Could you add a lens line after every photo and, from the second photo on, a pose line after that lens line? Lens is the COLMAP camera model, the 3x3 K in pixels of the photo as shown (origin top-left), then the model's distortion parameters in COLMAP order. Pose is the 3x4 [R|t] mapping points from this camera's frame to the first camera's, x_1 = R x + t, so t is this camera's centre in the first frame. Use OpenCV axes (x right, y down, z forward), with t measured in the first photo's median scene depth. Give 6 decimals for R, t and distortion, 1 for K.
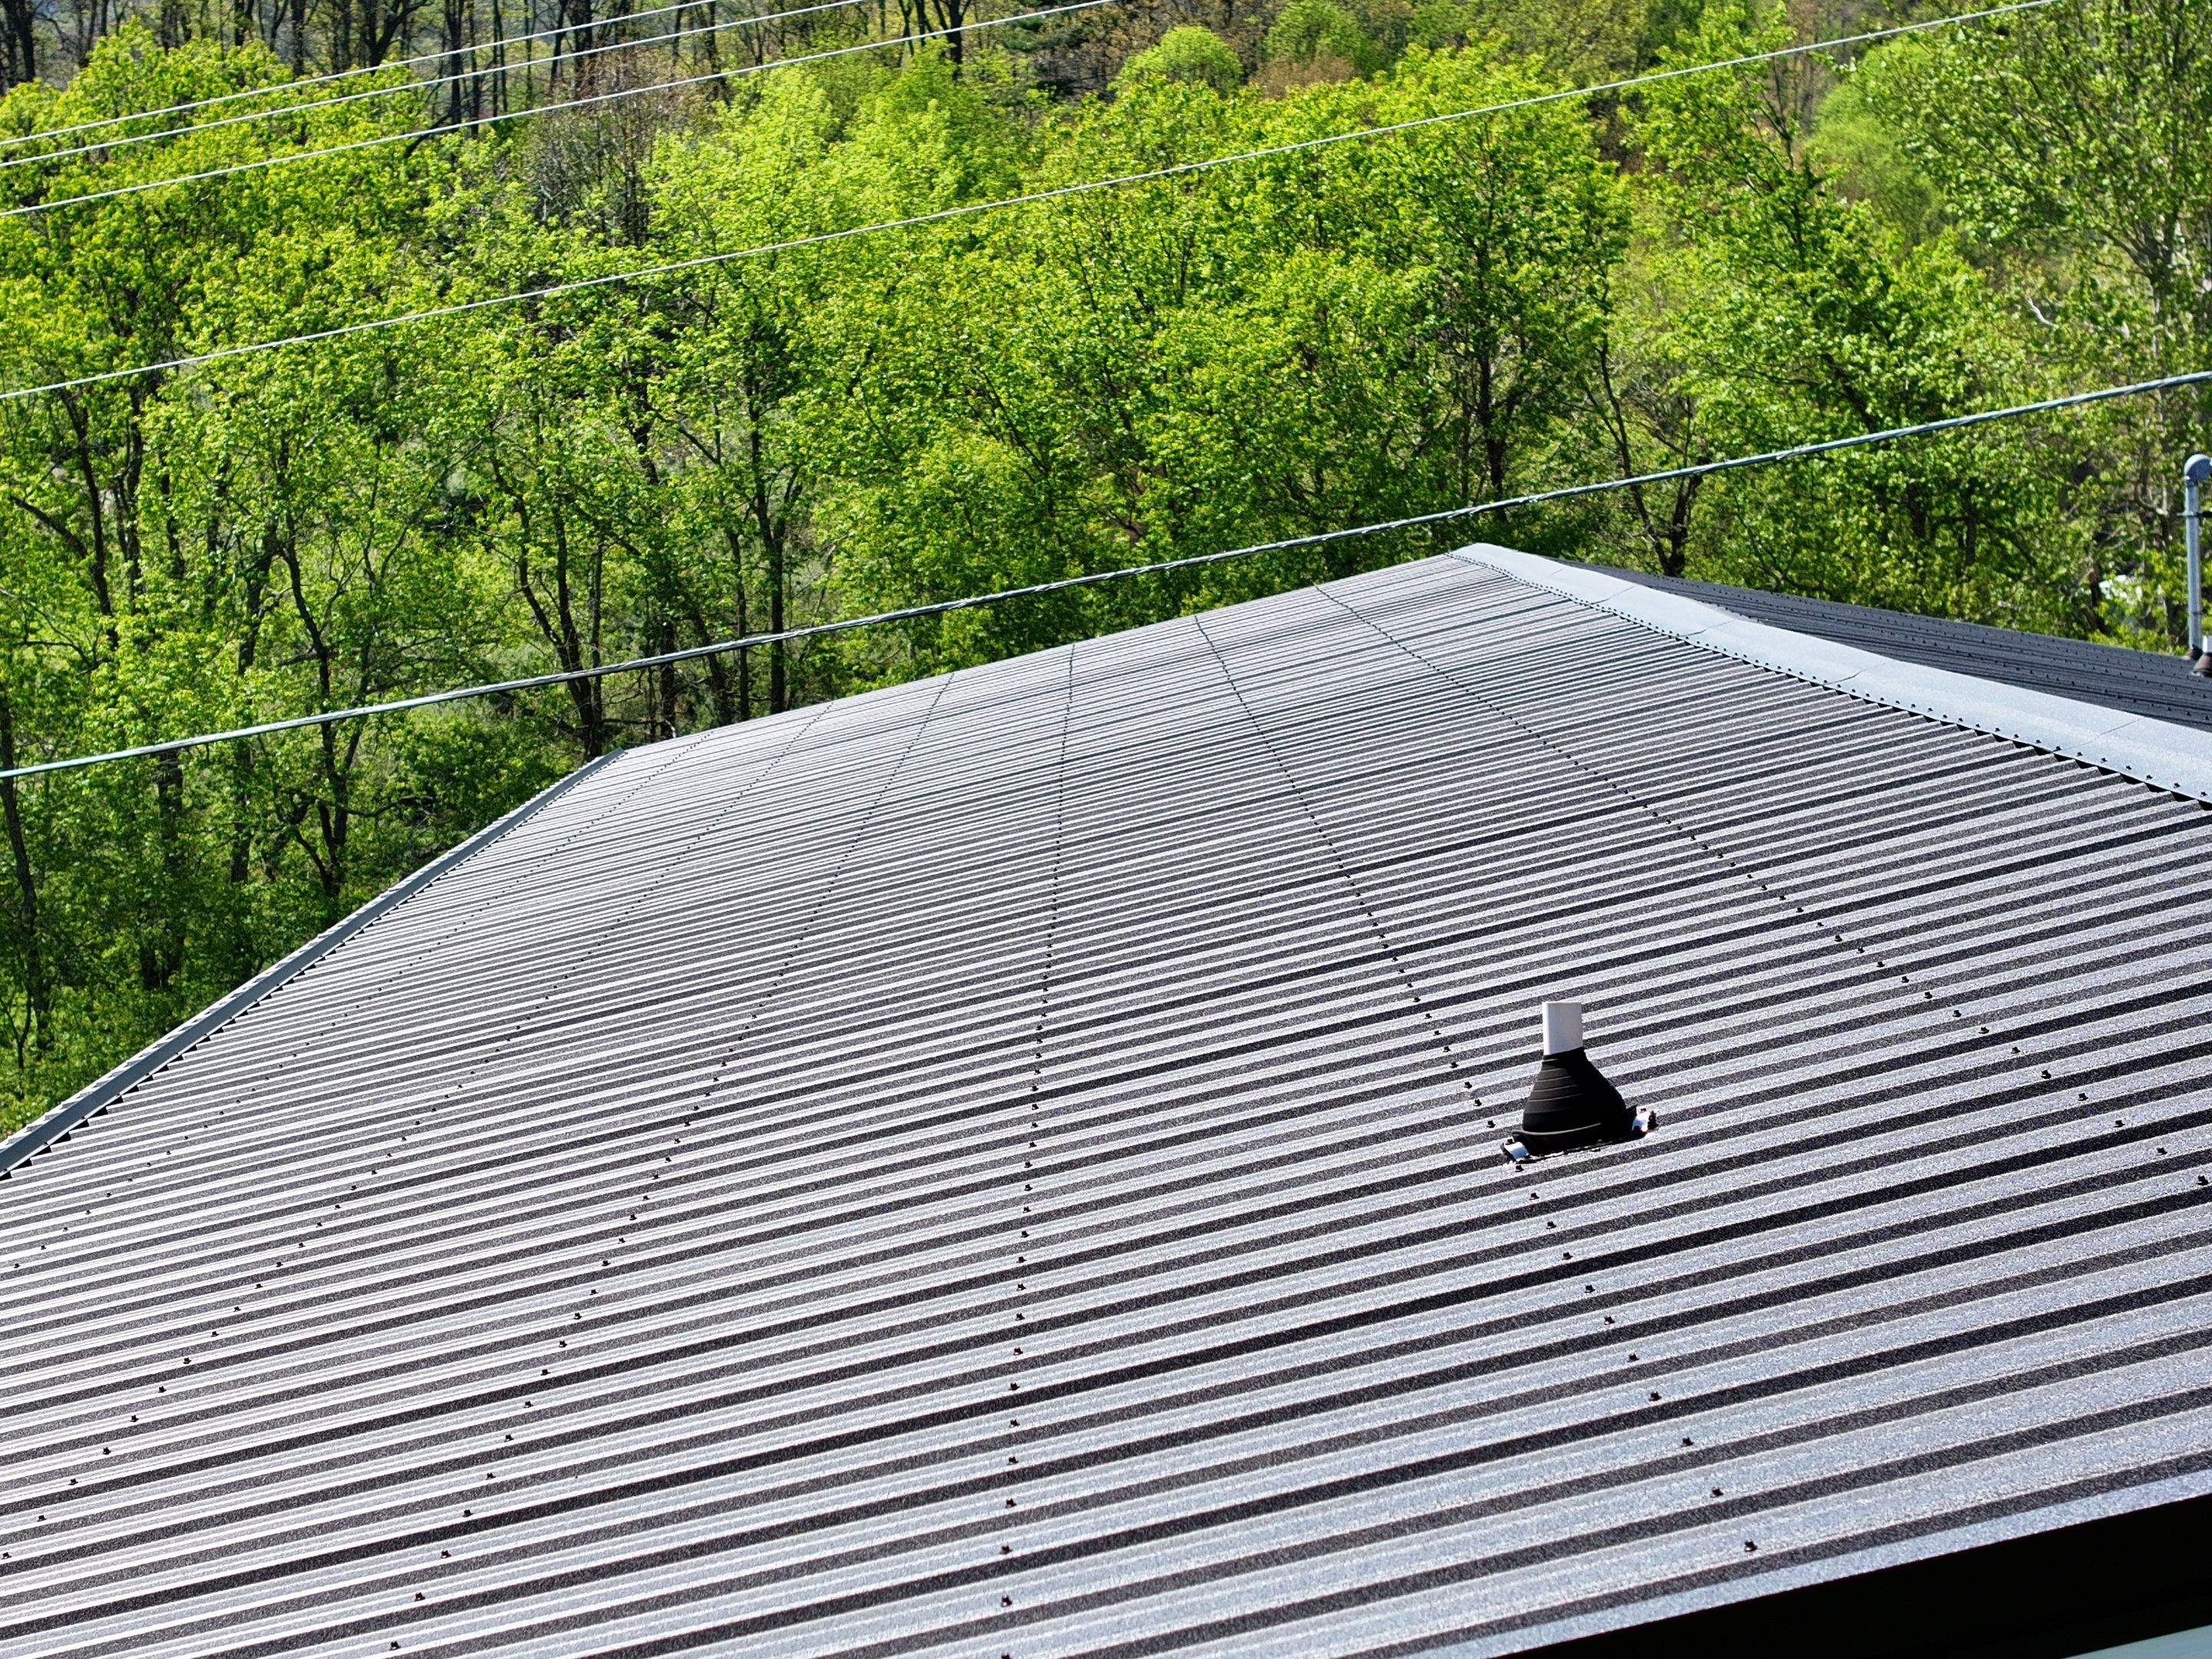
lens RADIAL K [[5698.8, 0, 1105.2], [0, 5698.8, 810.7], [0, 0, 1]] dist [-0.162987, 0.000000]
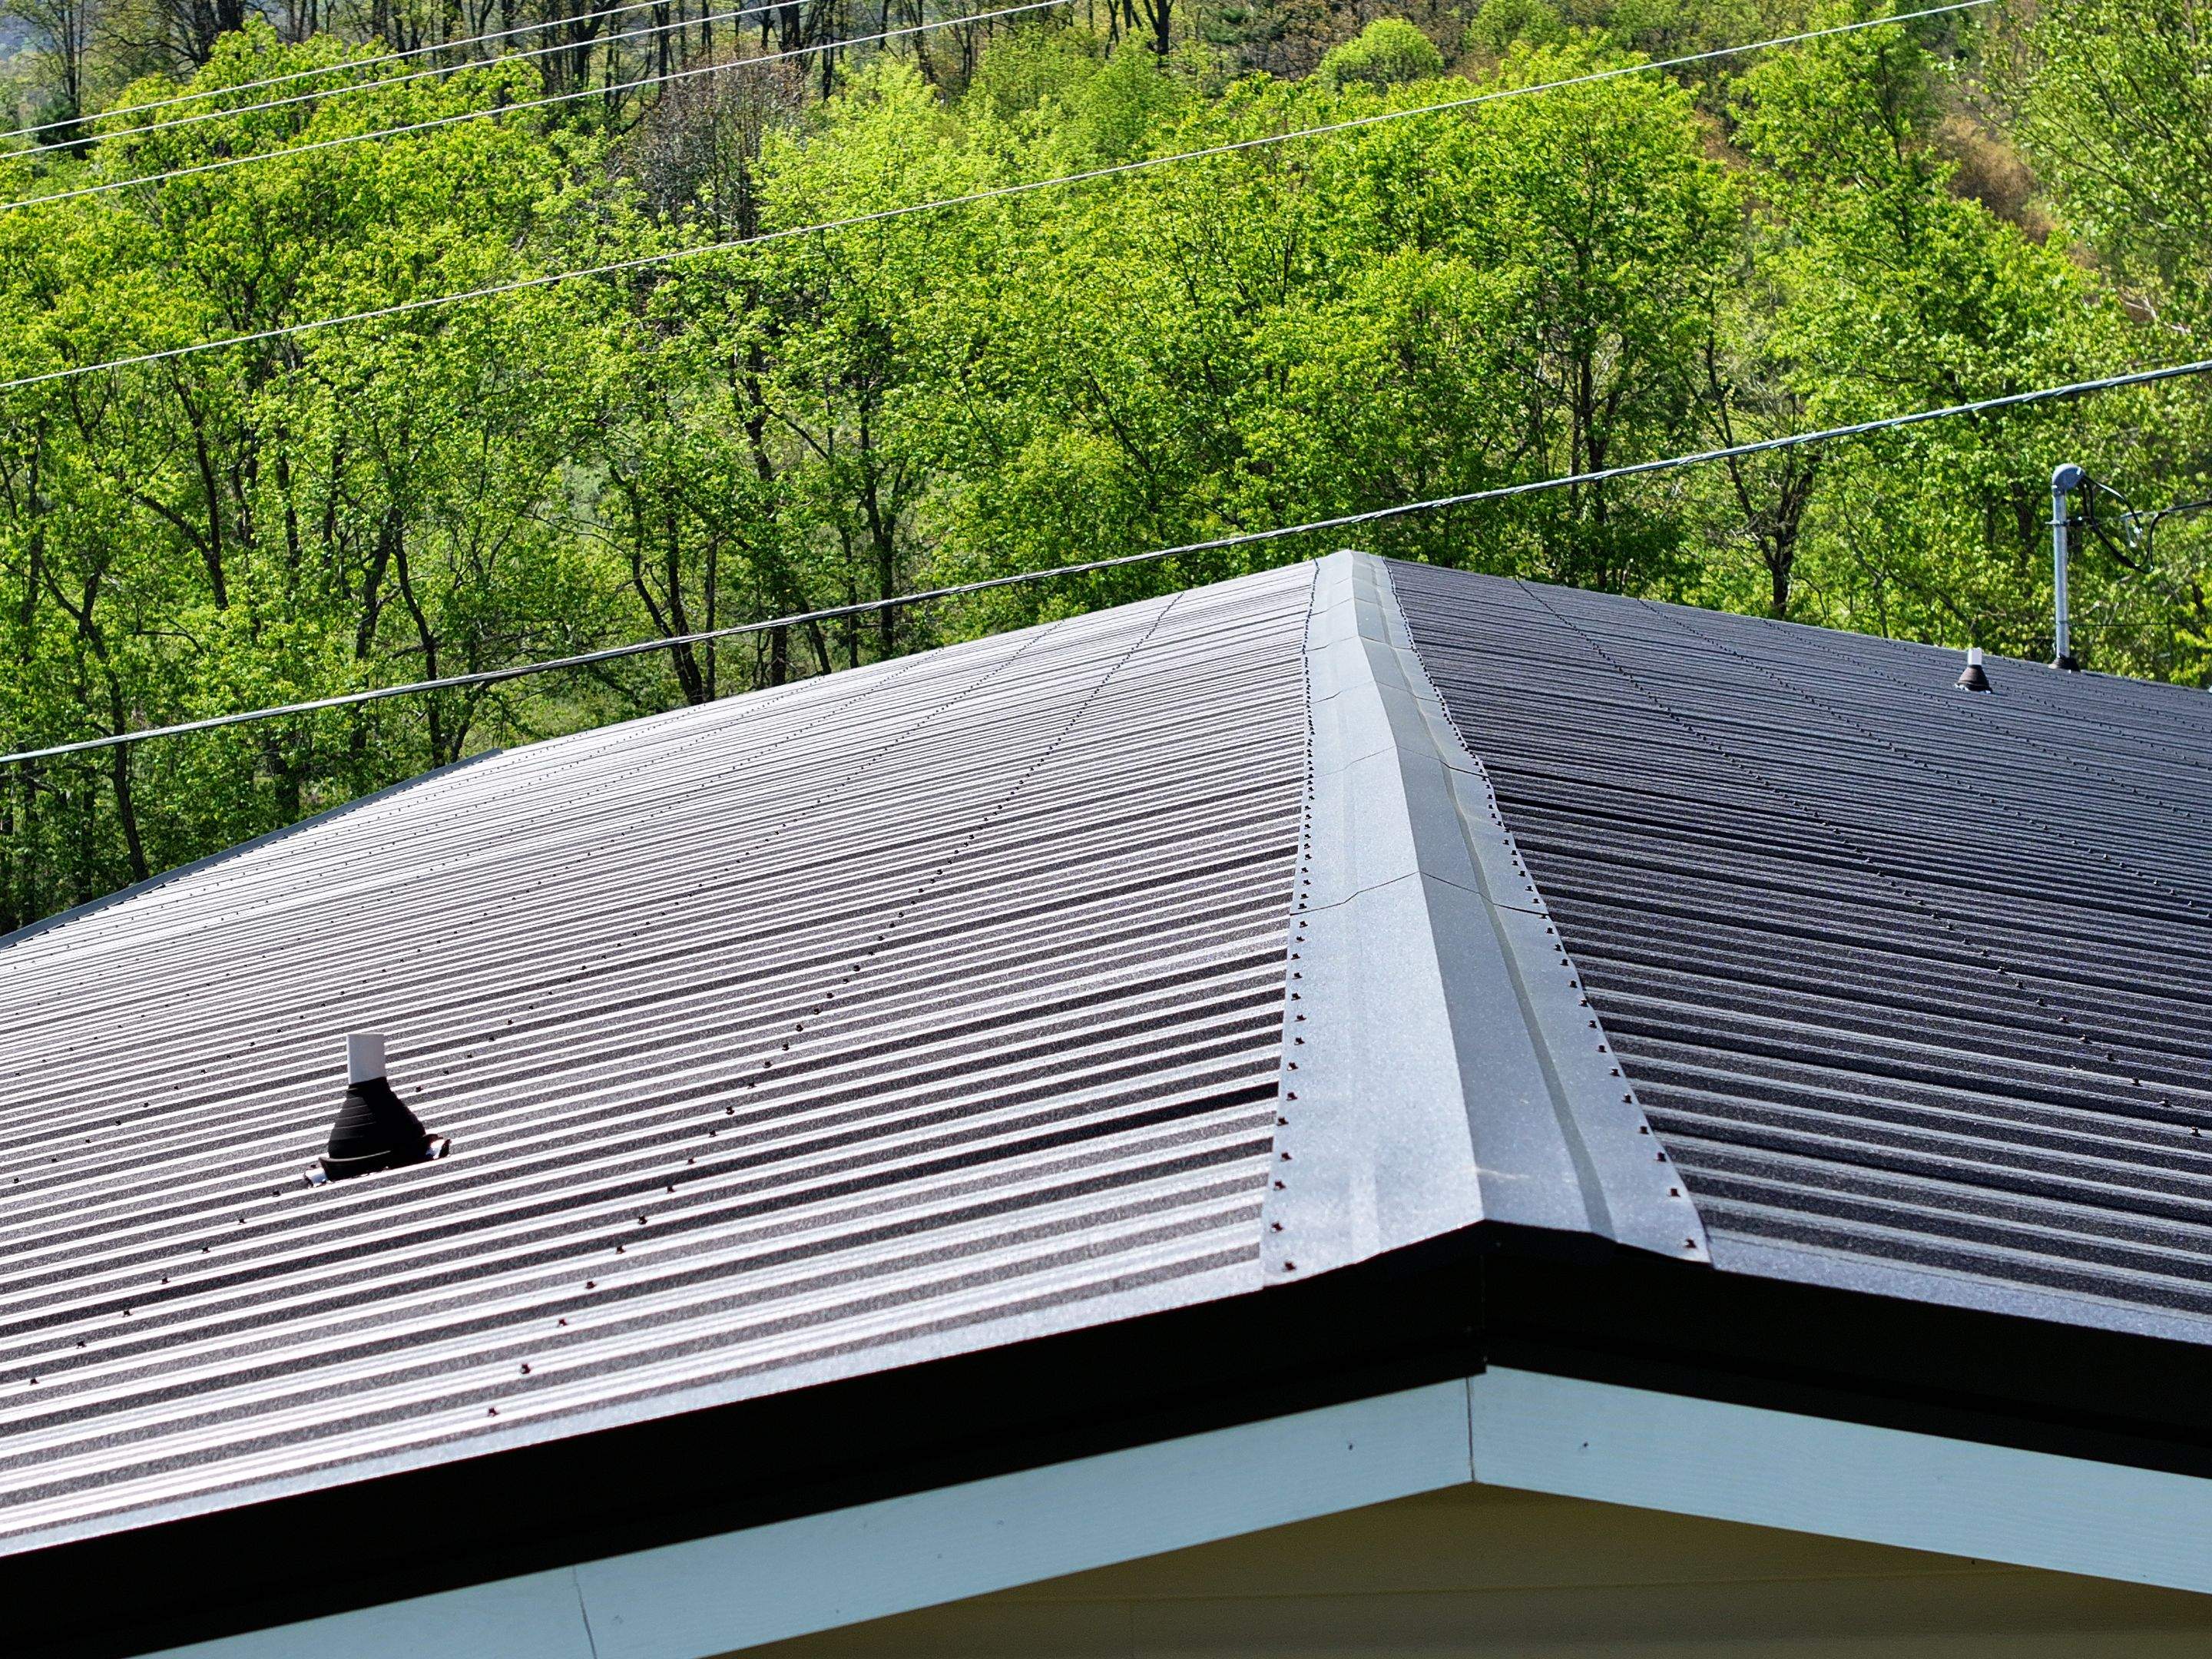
lens RADIAL K [[5698.8, 0, 1099.6], [0, 5698.8, 835.9], [0, 0, 1]] dist [-0.162987, 0.000000]
pose [[0.999113, 0.006344, -0.041640, 0.023161], [-0.006097, 0.999963, 0.006072, -0.000758], [0.041677, -0.005813, 0.999114, -0.002214]]
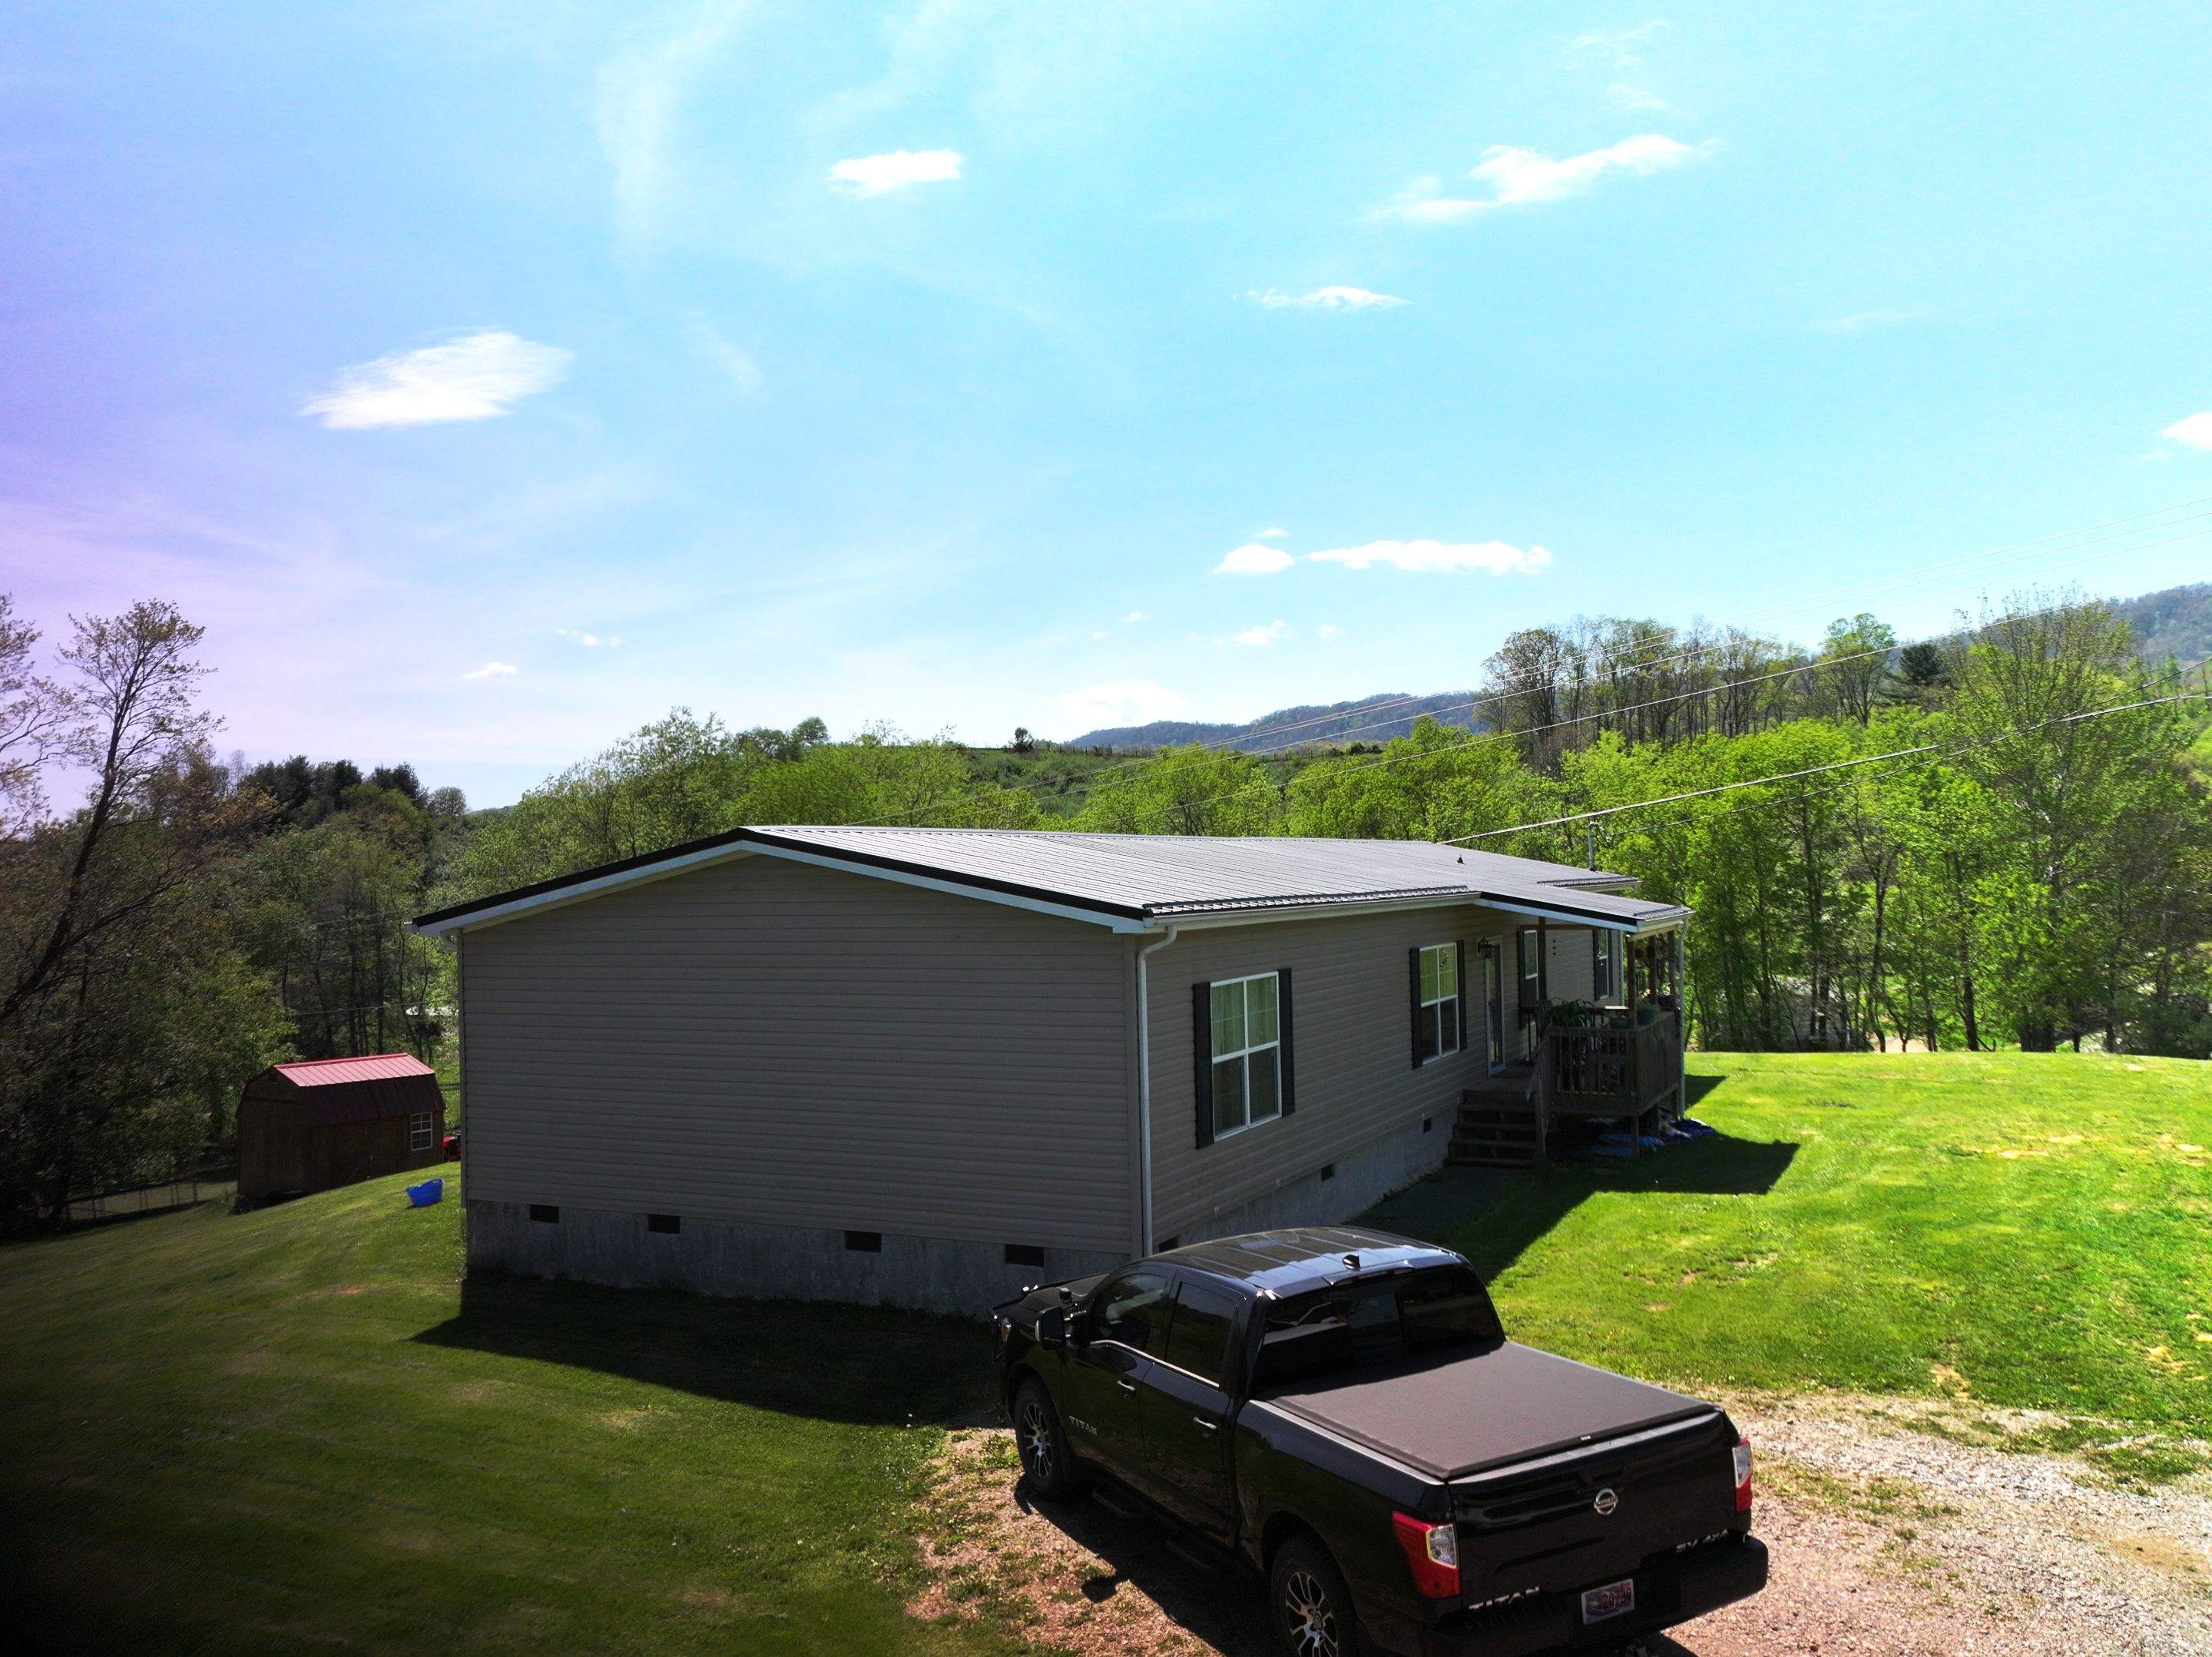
lens RADIAL K [[1795.8, 0, 1112.4], [0, 1795.8, 826.3], [0, 0, 1]] dist [0.009188, -0.006322]
pose [[0.897845, 0.009816, -0.440202, 0.165836], [-0.043979, 0.996751, -0.067476, 0.016706], [0.438110, 0.079942, 0.895360, -0.125535]]
